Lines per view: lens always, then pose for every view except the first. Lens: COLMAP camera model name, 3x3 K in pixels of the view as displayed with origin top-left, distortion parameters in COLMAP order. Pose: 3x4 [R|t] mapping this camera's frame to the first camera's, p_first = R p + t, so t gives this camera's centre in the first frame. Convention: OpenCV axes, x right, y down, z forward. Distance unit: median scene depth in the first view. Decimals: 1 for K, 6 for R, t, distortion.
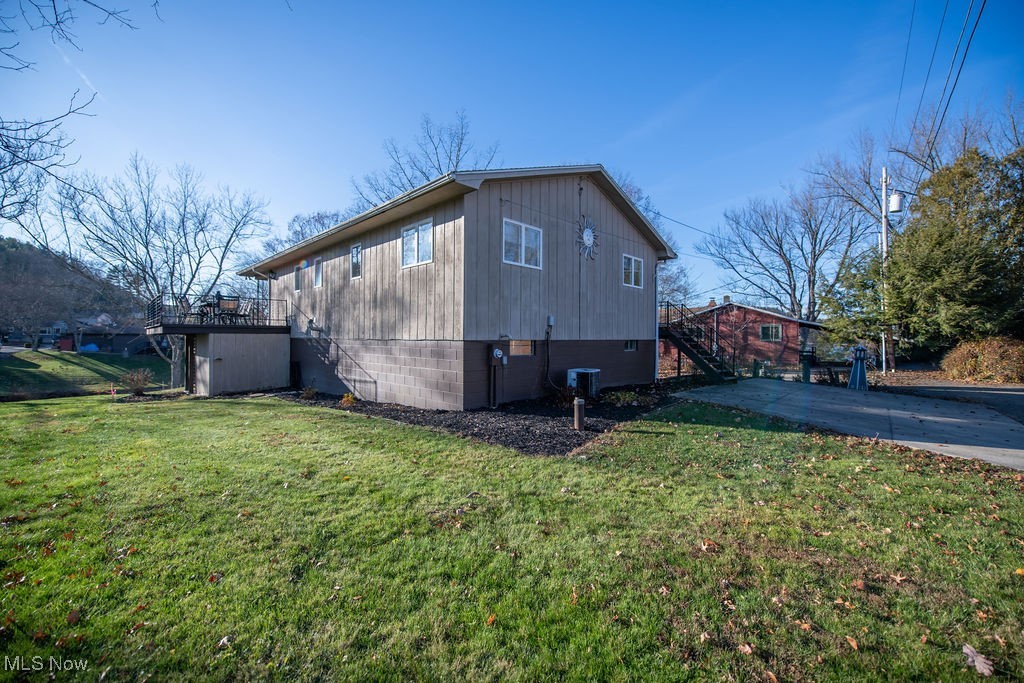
lens RADIAL K [[405.9, 0, 514.9], [0, 405.9, 336.1], [0, 0, 1]] dist [-0.015720, -0.002790]
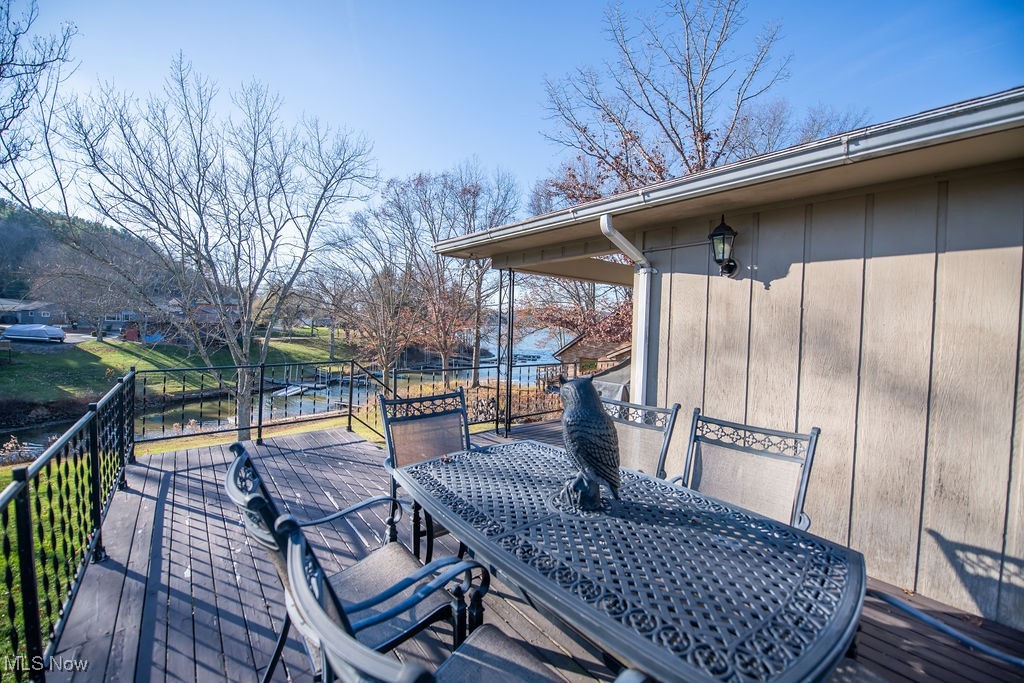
lens RADIAL K [[405.9, 0, 514.9], [0, 405.9, 336.1], [0, 0, 1]] dist [-0.015720, -0.002790]
pose [[0.993440, 0.024743, -0.111648, -0.320997], [-0.020159, 0.998914, 0.042000, -0.059097], [0.112566, -0.039473, 0.992860, 0.384018]]
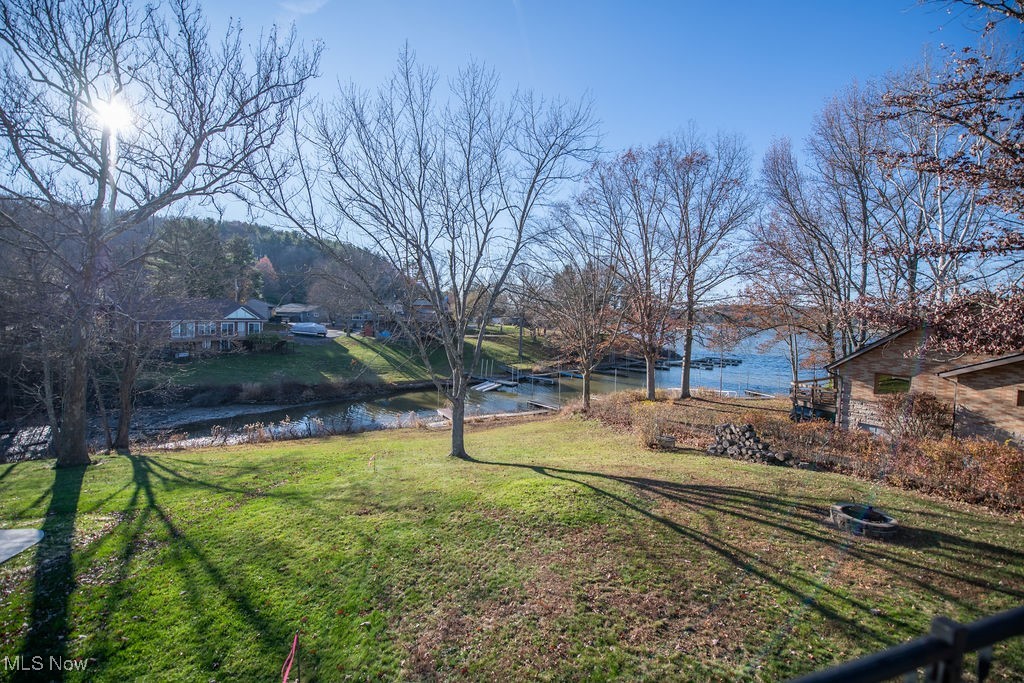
lens RADIAL K [[405.9, 0, 514.9], [0, 405.9, 336.1], [0, 0, 1]] dist [-0.015720, -0.002790]
pose [[0.859821, 0.039755, -0.509045, -0.433640], [-0.015222, 0.998517, 0.052271, -0.056209], [0.510368, -0.037196, 0.859151, 0.487395]]
